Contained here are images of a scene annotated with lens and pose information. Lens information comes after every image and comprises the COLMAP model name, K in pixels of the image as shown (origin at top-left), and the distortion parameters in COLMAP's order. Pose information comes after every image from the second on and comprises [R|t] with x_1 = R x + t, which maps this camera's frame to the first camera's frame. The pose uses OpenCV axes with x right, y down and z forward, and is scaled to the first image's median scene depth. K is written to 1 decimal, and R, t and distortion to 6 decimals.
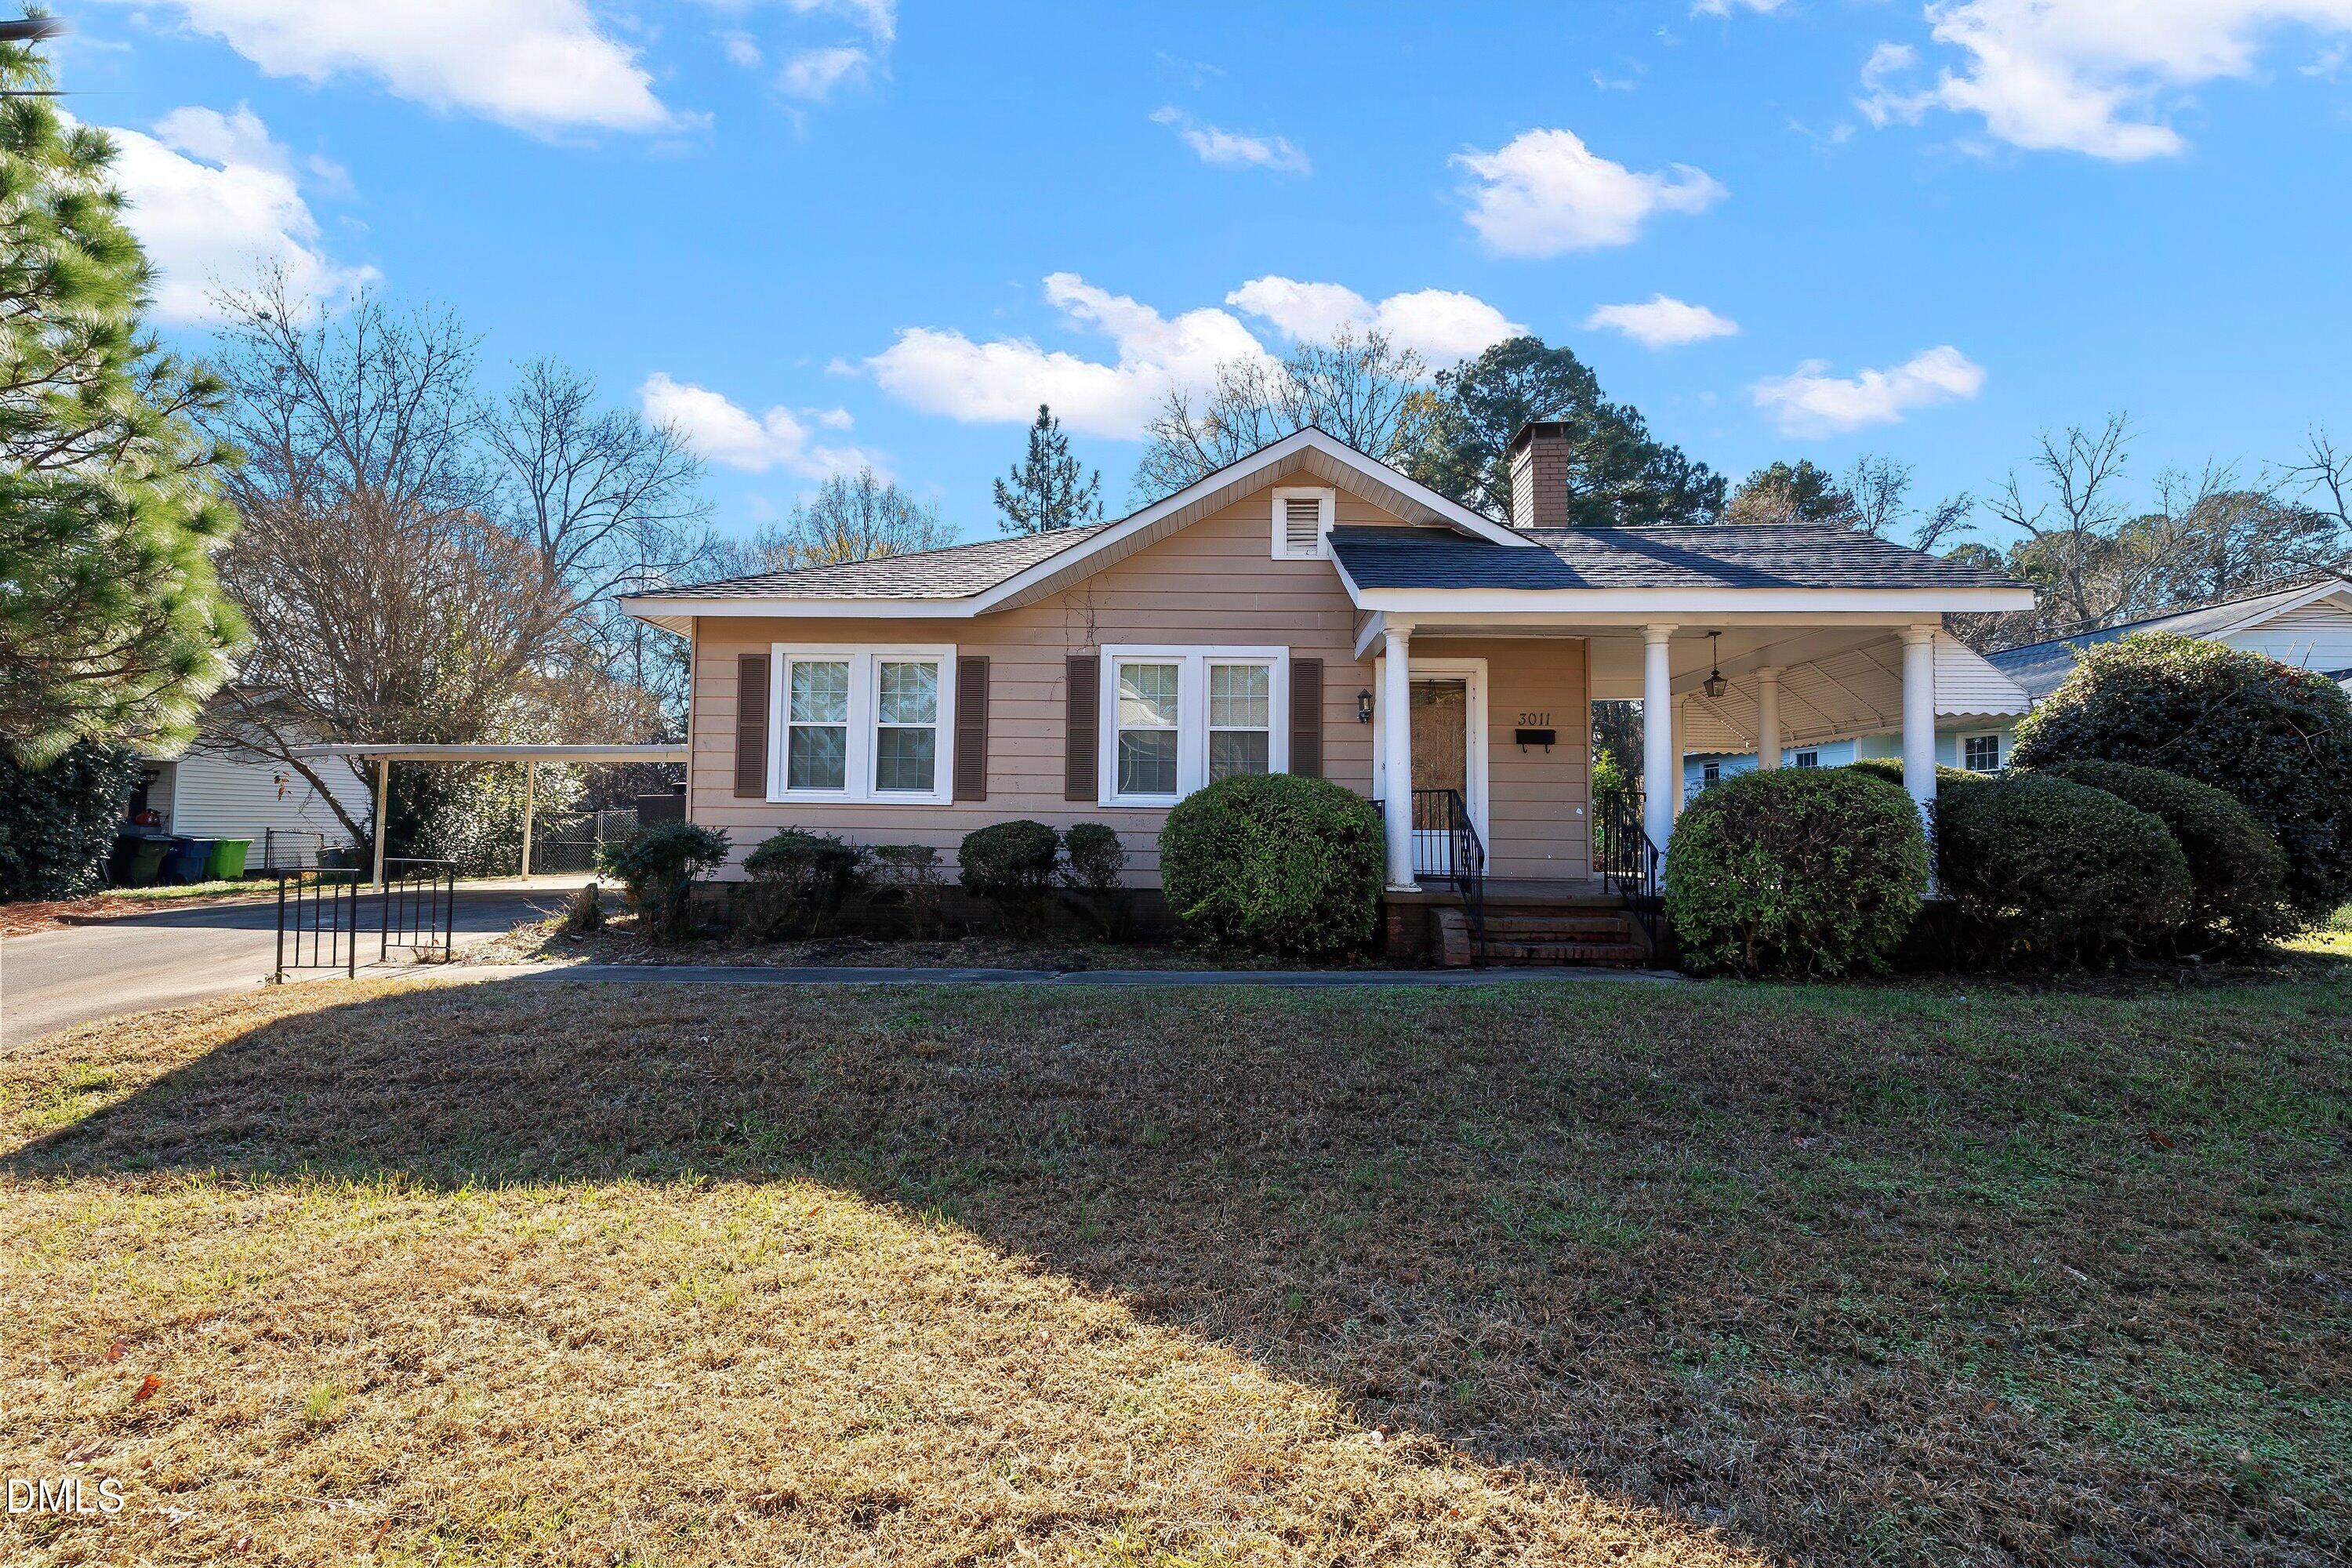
lens RADIAL K [[1015.4, 0, 1174.4], [0, 1015.4, 802.7], [0, 0, 1]] dist [0.000663, -0.000068]
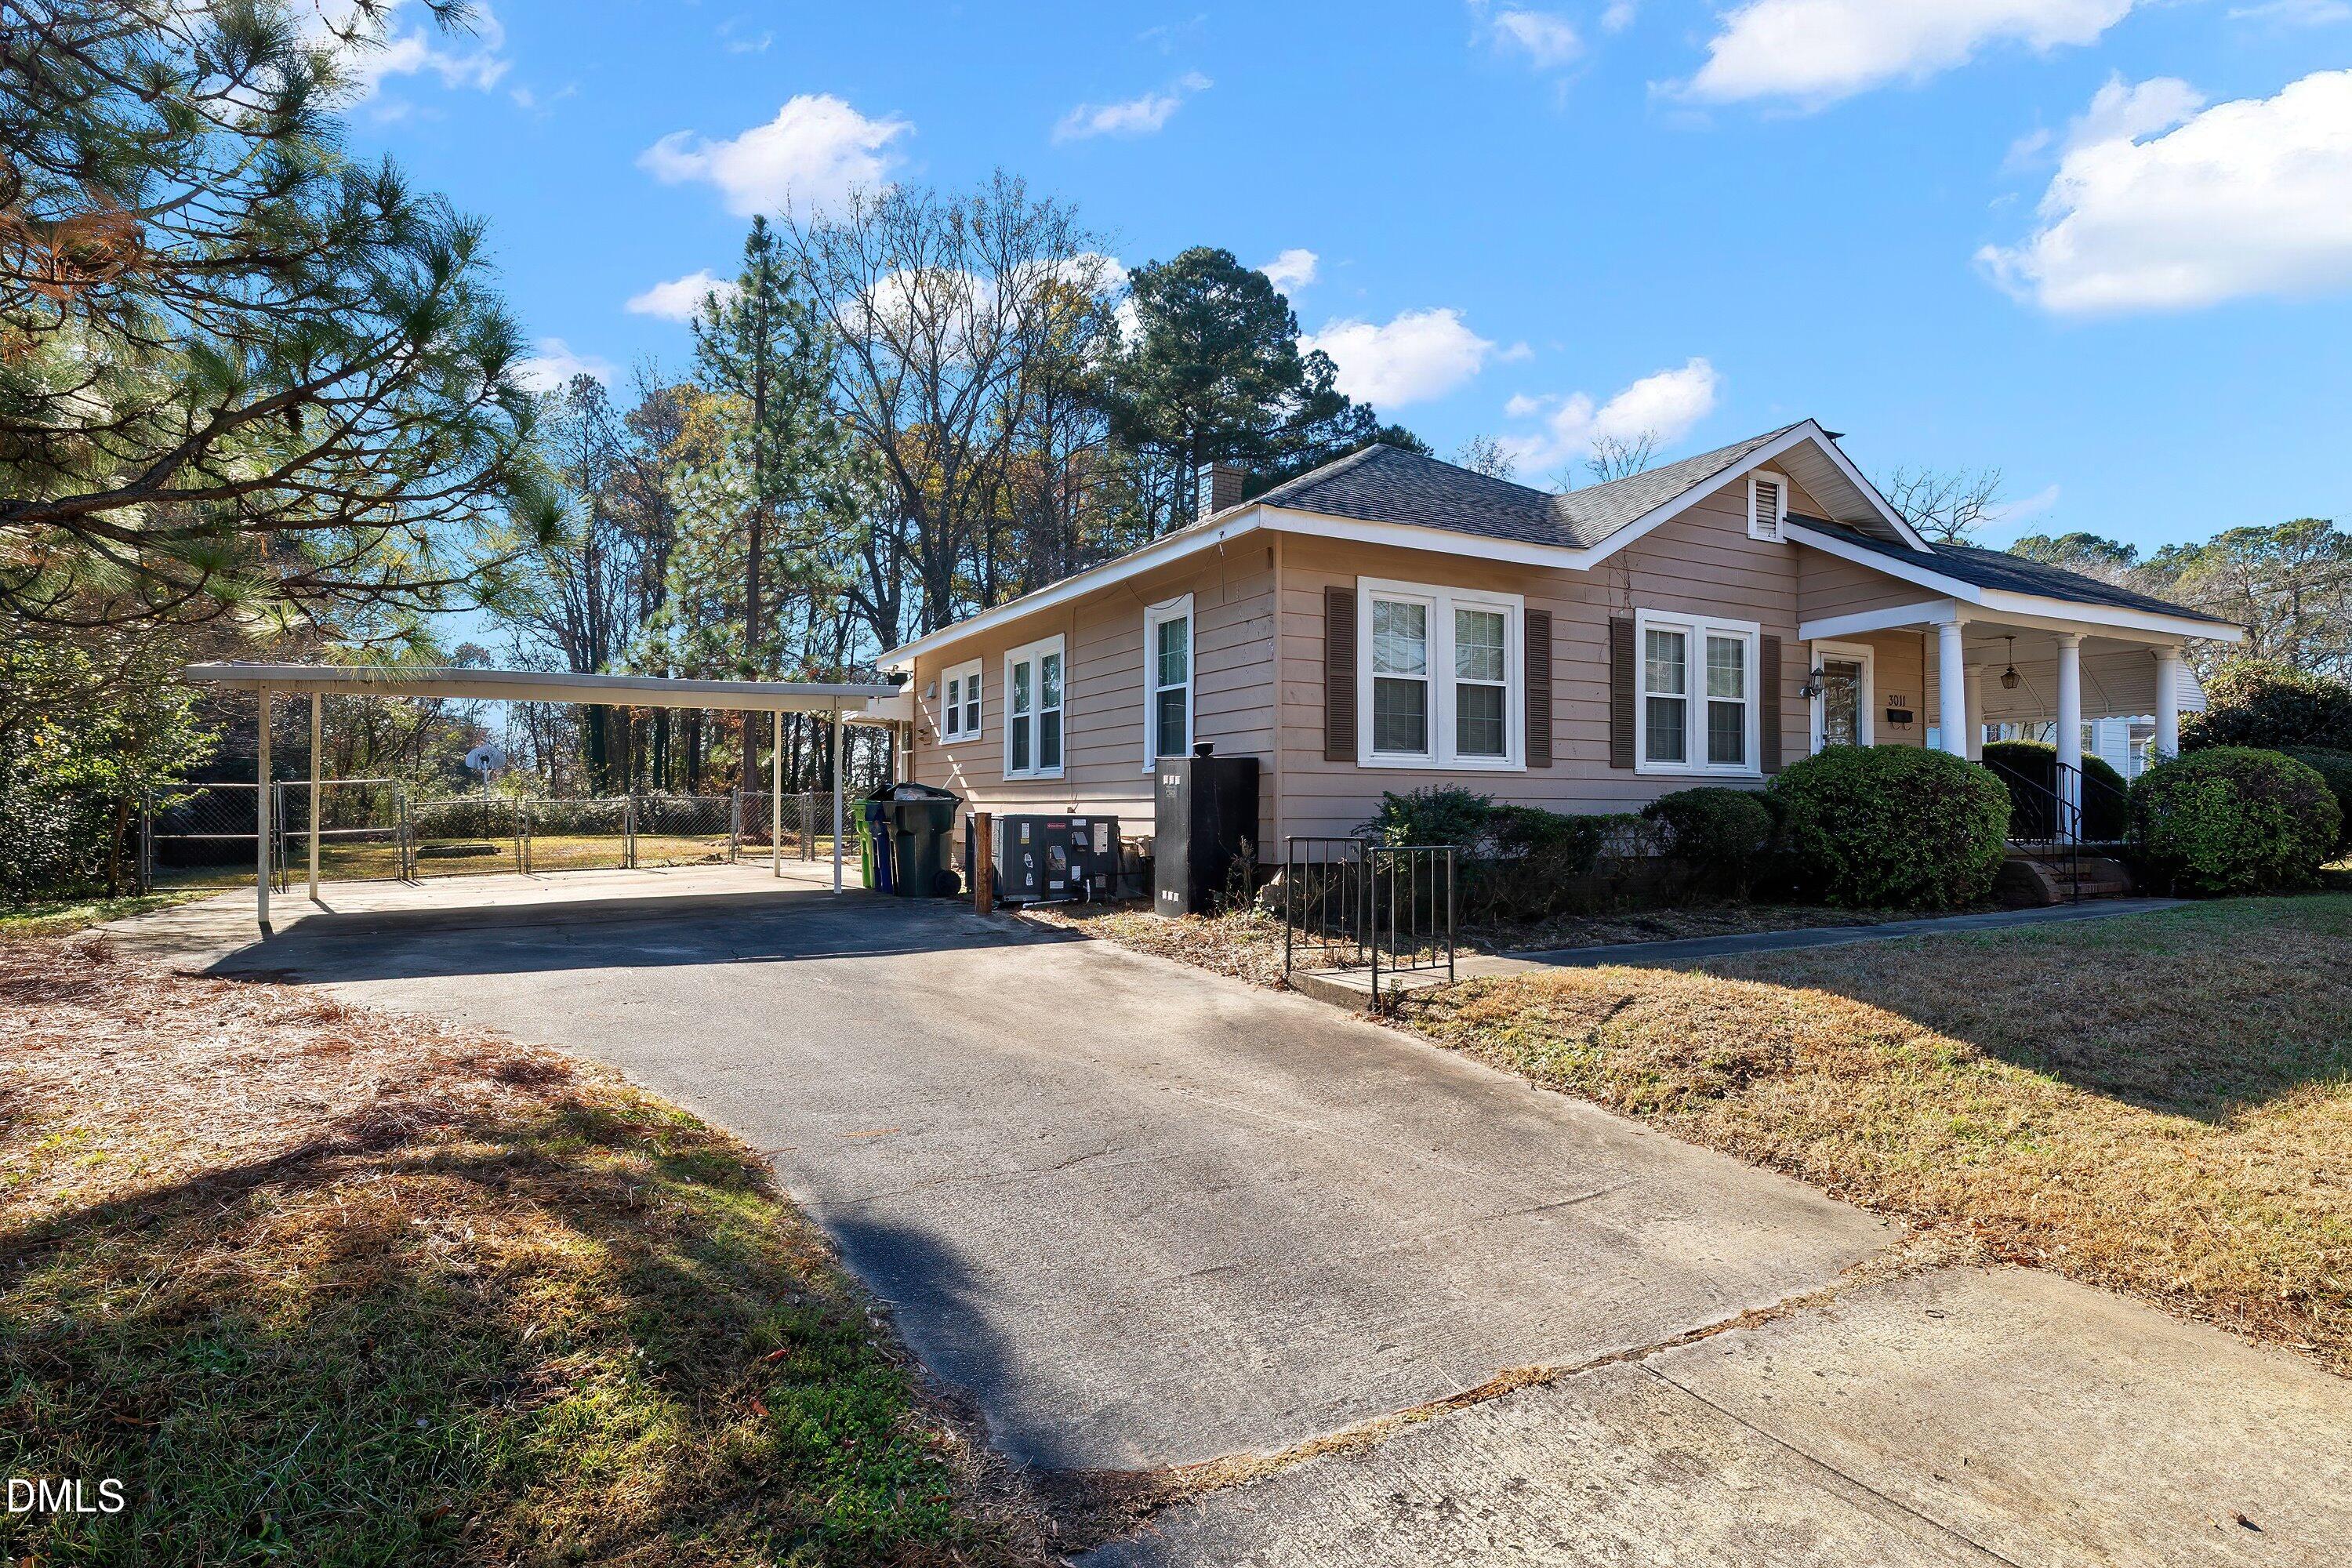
lens RADIAL K [[1243.3, 0, 1186.4], [0, 1243.3, 802.5], [0, 0, 1]] dist [-0.001607, -0.000612]
pose [[0.857924, -0.007153, 0.513726, -1.055614], [-0.011018, 0.999417, 0.032316, -0.002890], [-0.513658, -0.033385, 0.857345, 0.193391]]
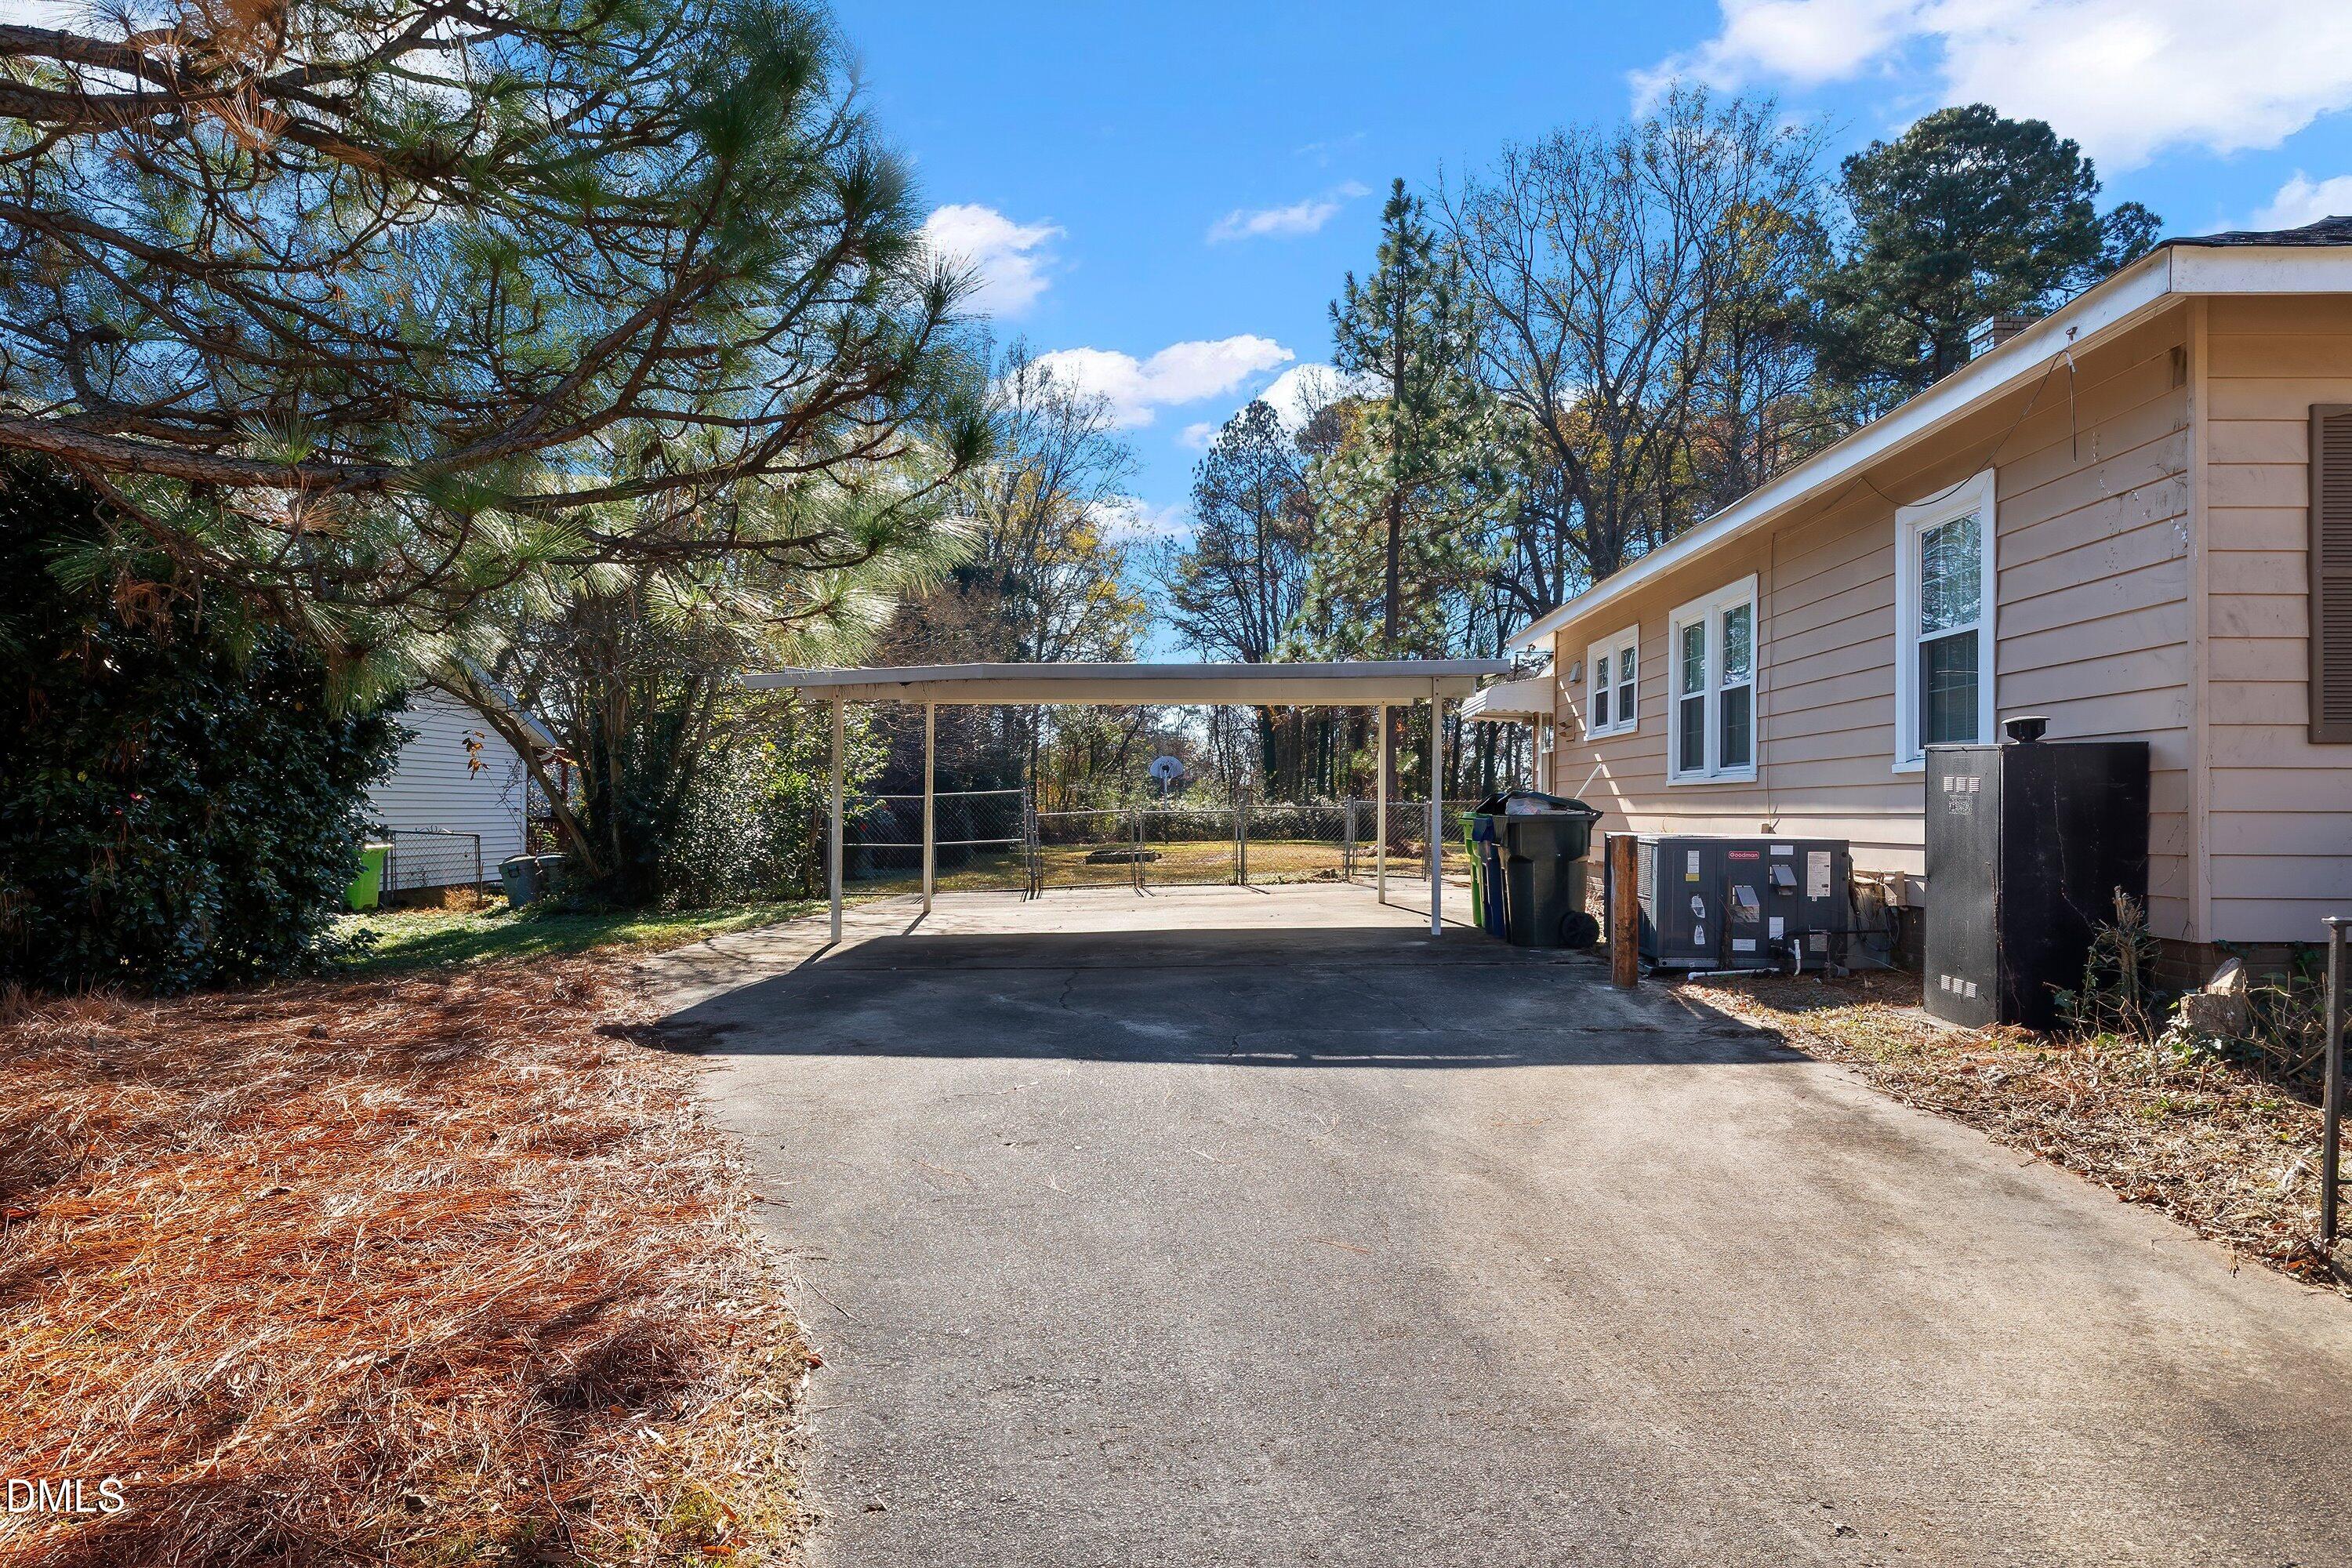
lens RADIAL K [[1243.3, 0, 1186.4], [0, 1243.3, 802.5], [0, 0, 1]] dist [-0.001607, -0.000612]
pose [[0.999918, -0.007672, 0.010299, -0.913549], [0.007352, 0.999500, 0.030741, -0.000451], [-0.010530, -0.030663, 0.999474, 0.491592]]
